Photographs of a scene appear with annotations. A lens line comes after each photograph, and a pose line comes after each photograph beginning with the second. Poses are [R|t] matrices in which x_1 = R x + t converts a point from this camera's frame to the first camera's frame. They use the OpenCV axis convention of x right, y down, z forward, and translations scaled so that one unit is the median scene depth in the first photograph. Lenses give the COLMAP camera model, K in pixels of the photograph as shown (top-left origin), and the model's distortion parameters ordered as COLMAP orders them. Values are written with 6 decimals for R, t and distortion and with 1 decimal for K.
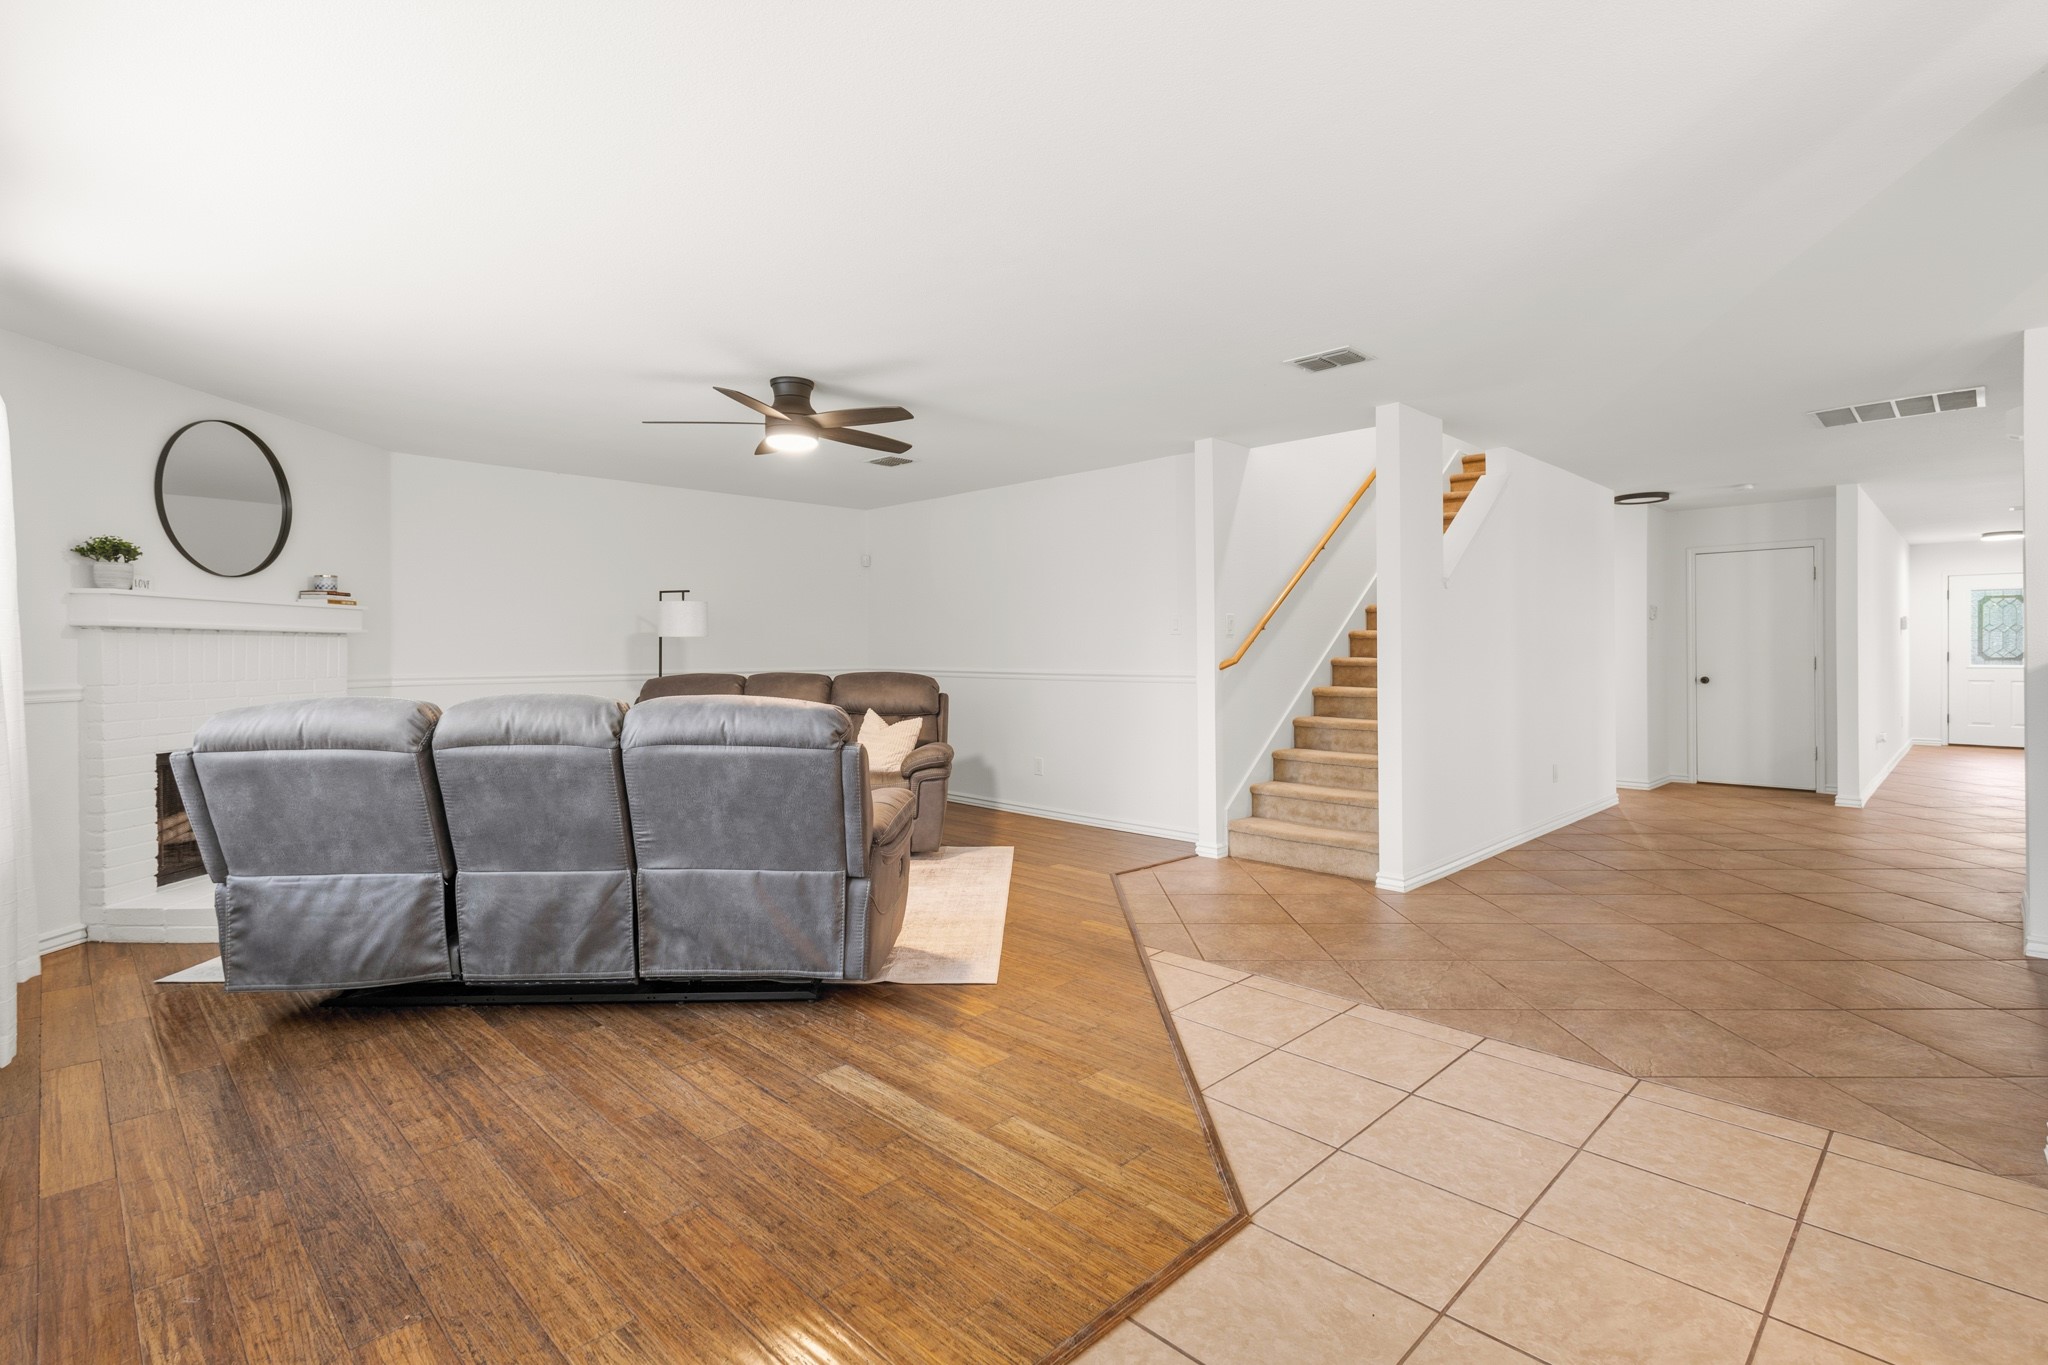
lens RADIAL K [[954.4, 0, 1008.3], [0, 954.4, 675.6], [0, 0, 1]] dist [0.008057, -0.001048]
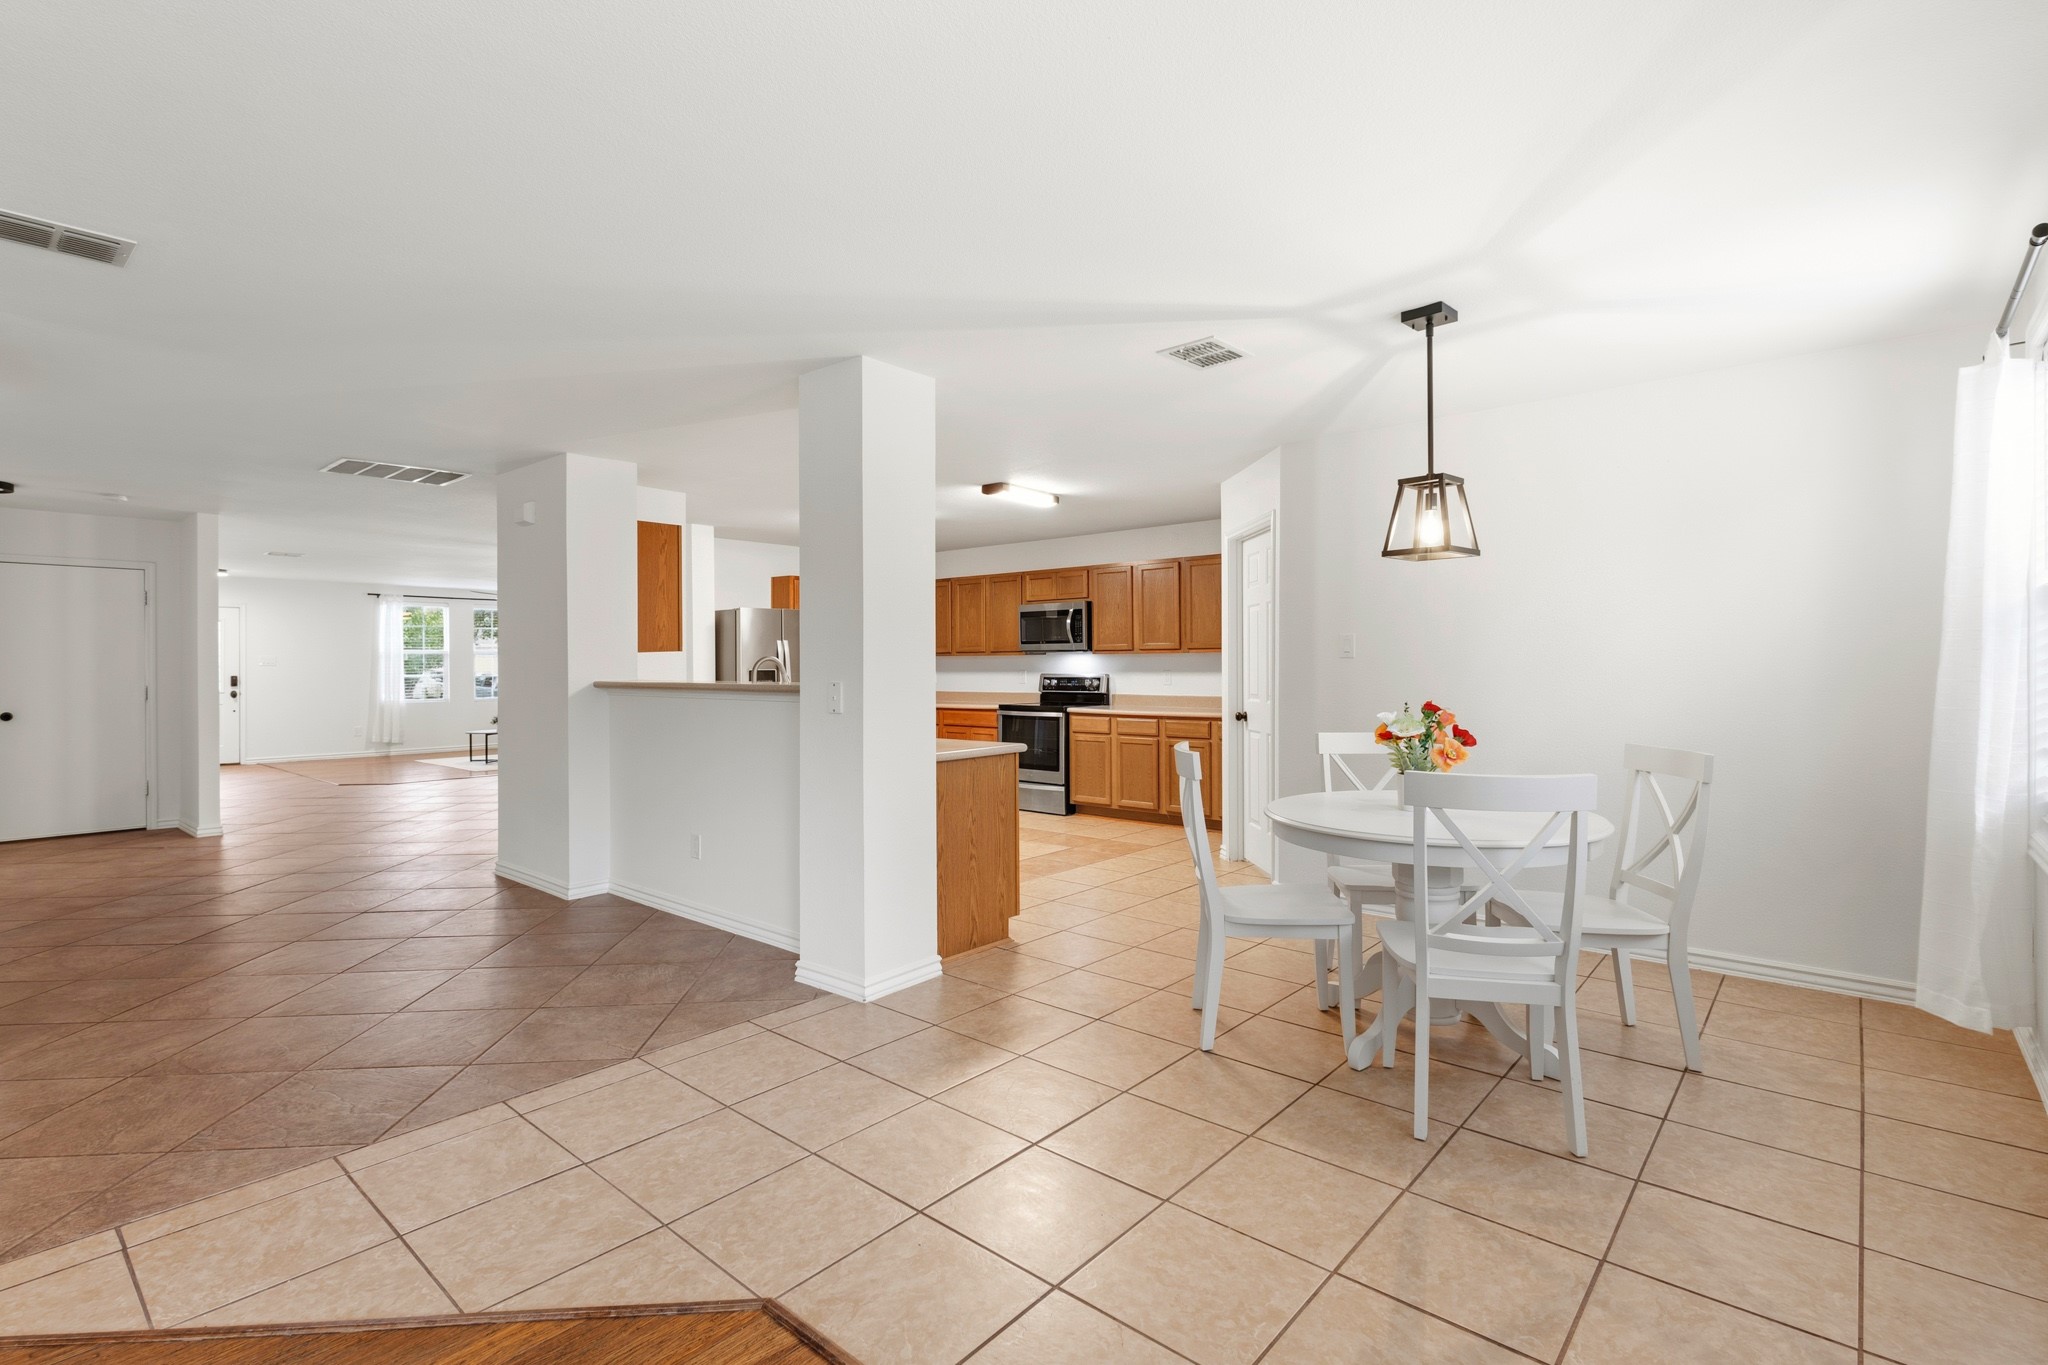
lens RADIAL K [[954.4, 0, 1033.7], [0, 954.4, 690.3], [0, 0, 1]] dist [0.008057, -0.001048]
pose [[-0.097300, -0.020019, 0.995054, -0.494196], [0.024775, 0.999439, 0.022530, -0.037015], [-0.994947, 0.026845, -0.096749, 0.566599]]
